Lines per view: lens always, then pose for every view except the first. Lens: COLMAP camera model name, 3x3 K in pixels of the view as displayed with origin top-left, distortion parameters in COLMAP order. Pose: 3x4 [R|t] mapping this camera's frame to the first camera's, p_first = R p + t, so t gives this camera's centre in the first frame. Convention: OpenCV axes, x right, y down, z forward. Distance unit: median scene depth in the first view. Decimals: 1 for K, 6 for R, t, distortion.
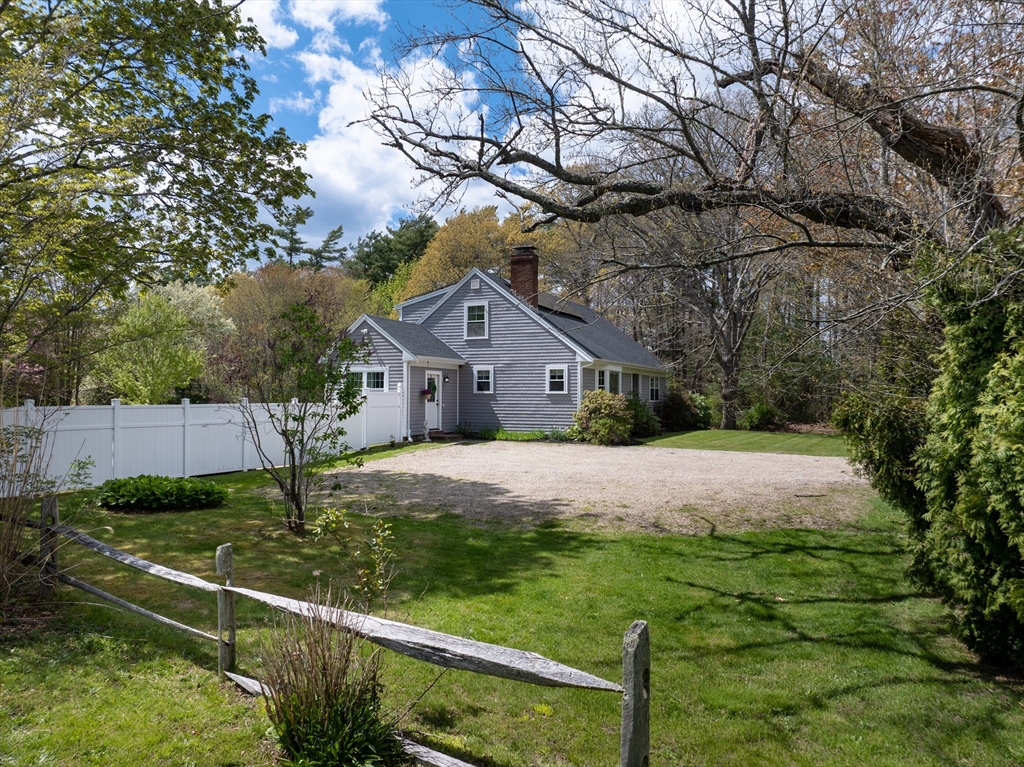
lens RADIAL K [[722.1, 0, 516.3], [0, 722.1, 383.9], [0, 0, 1]] dist [-0.038946, 0.004615]
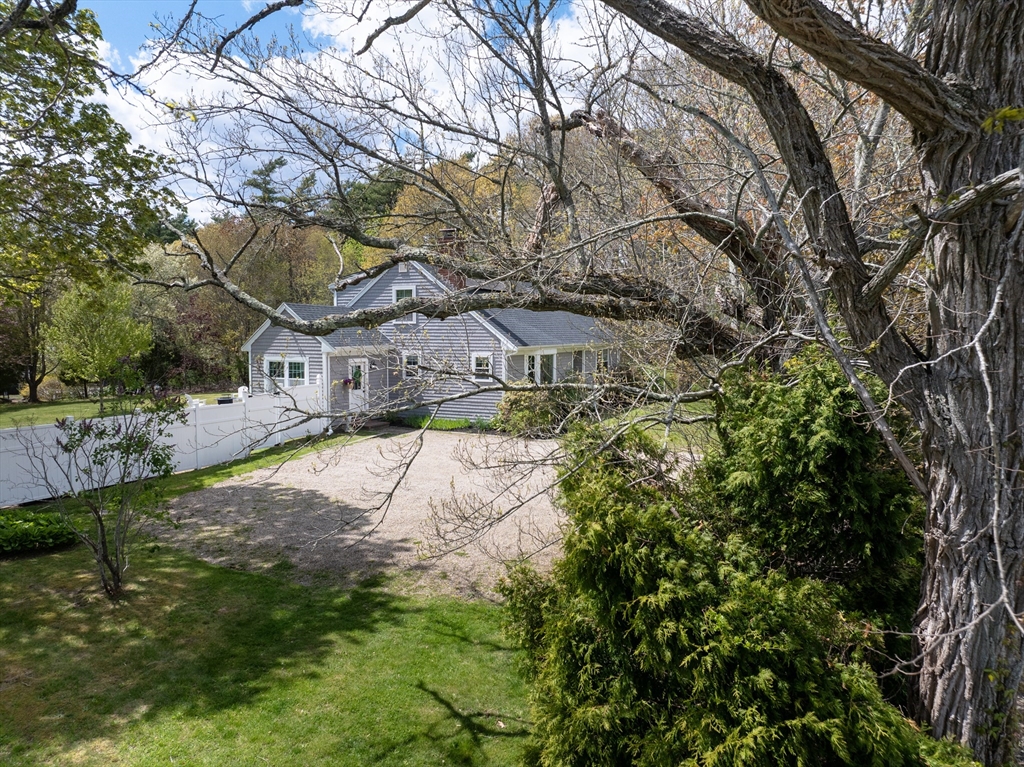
lens RADIAL K [[722.1, 0, 516.3], [0, 722.1, 383.9], [0, 0, 1]] dist [-0.038946, 0.004615]
pose [[0.999981, -0.000446, -0.006131, 0.111100], [0.000999, 0.995902, 0.090432, -0.074551], [0.006066, -0.090437, 0.995884, 0.013187]]
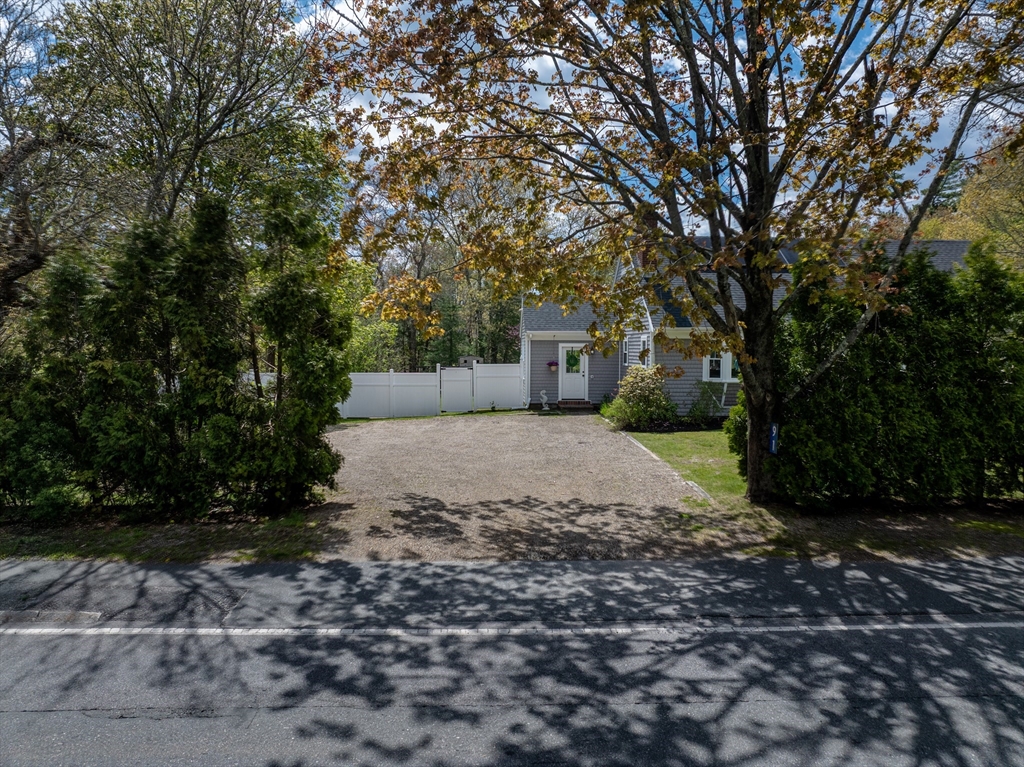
lens RADIAL K [[722.1, 0, 516.3], [0, 722.1, 383.9], [0, 0, 1]] dist [-0.038946, 0.004615]
pose [[0.491868, 0.040958, -0.869706, 0.778299], [0.013399, 0.998419, 0.054598, -0.018325], [0.870567, -0.038508, 0.490541, 0.423724]]
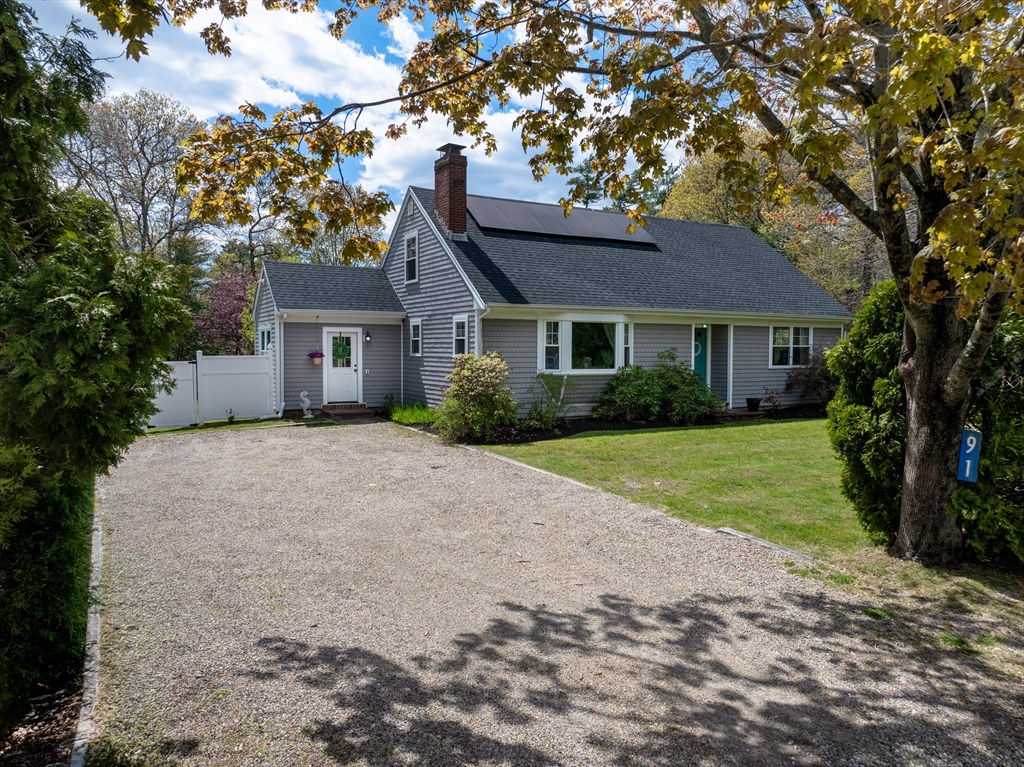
lens RADIAL K [[722.1, 0, 516.3], [0, 722.1, 383.9], [0, 0, 1]] dist [-0.038946, 0.004615]
pose [[0.828620, 0.026108, -0.559202, 0.489880], [0.010386, 0.998023, 0.061986, -0.003417], [0.559715, -0.057171, 0.826711, 0.471716]]
